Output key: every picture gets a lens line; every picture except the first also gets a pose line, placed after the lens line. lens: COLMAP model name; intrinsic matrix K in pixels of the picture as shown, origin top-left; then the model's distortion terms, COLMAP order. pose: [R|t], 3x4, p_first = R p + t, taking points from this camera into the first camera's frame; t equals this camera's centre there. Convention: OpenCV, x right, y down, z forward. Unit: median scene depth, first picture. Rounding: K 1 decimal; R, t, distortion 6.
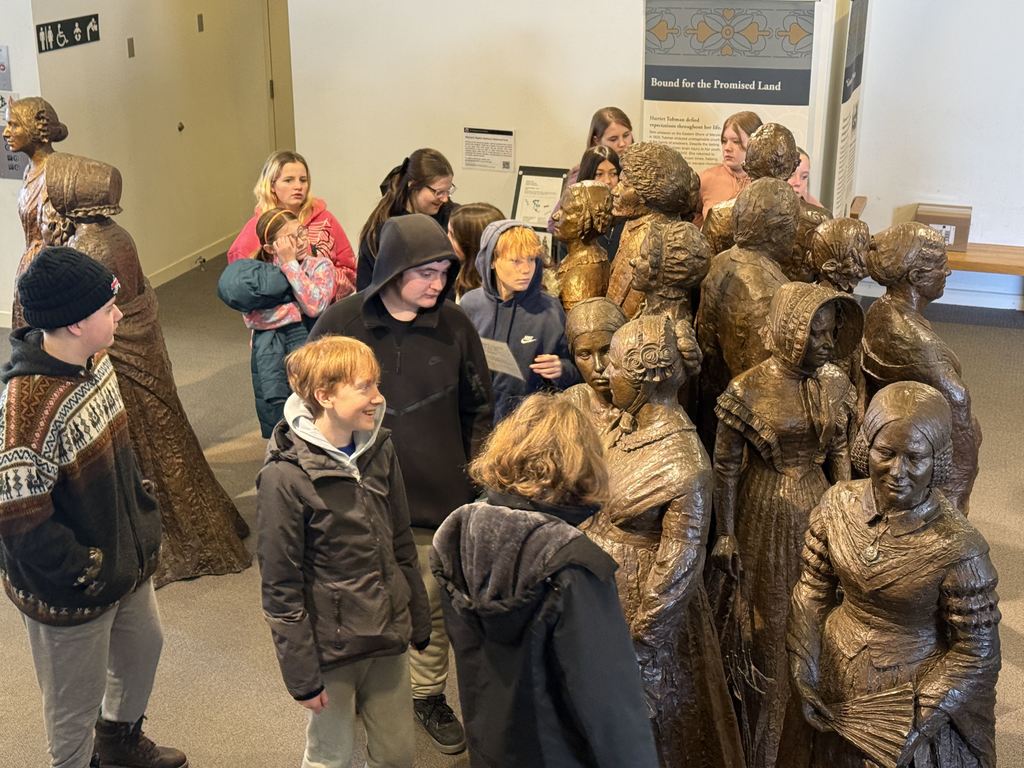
lens RADIAL K [[1550.6, 0, 512.0], [0, 1550.6, 384.0], [0, 0, 1]] dist [-0.018563, -0.027820]
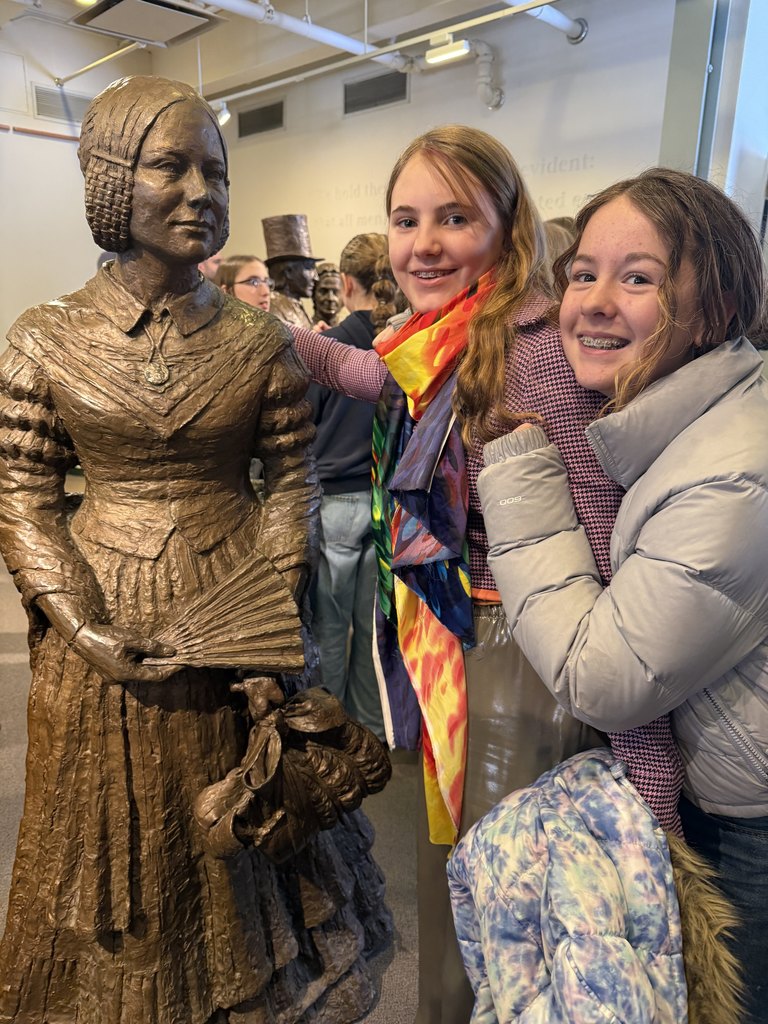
lens RADIAL K [[704.9, 0, 384.0], [0, 704.9, 512.0], [0, 0, 1]] dist [0.001221, -0.001240]
pose [[0.438307, -0.247216, 0.864159, 0.009379], [0.289179, 0.949099, 0.124843, 0.154962], [-0.851036, 0.195177, 0.487486, 0.795917]]
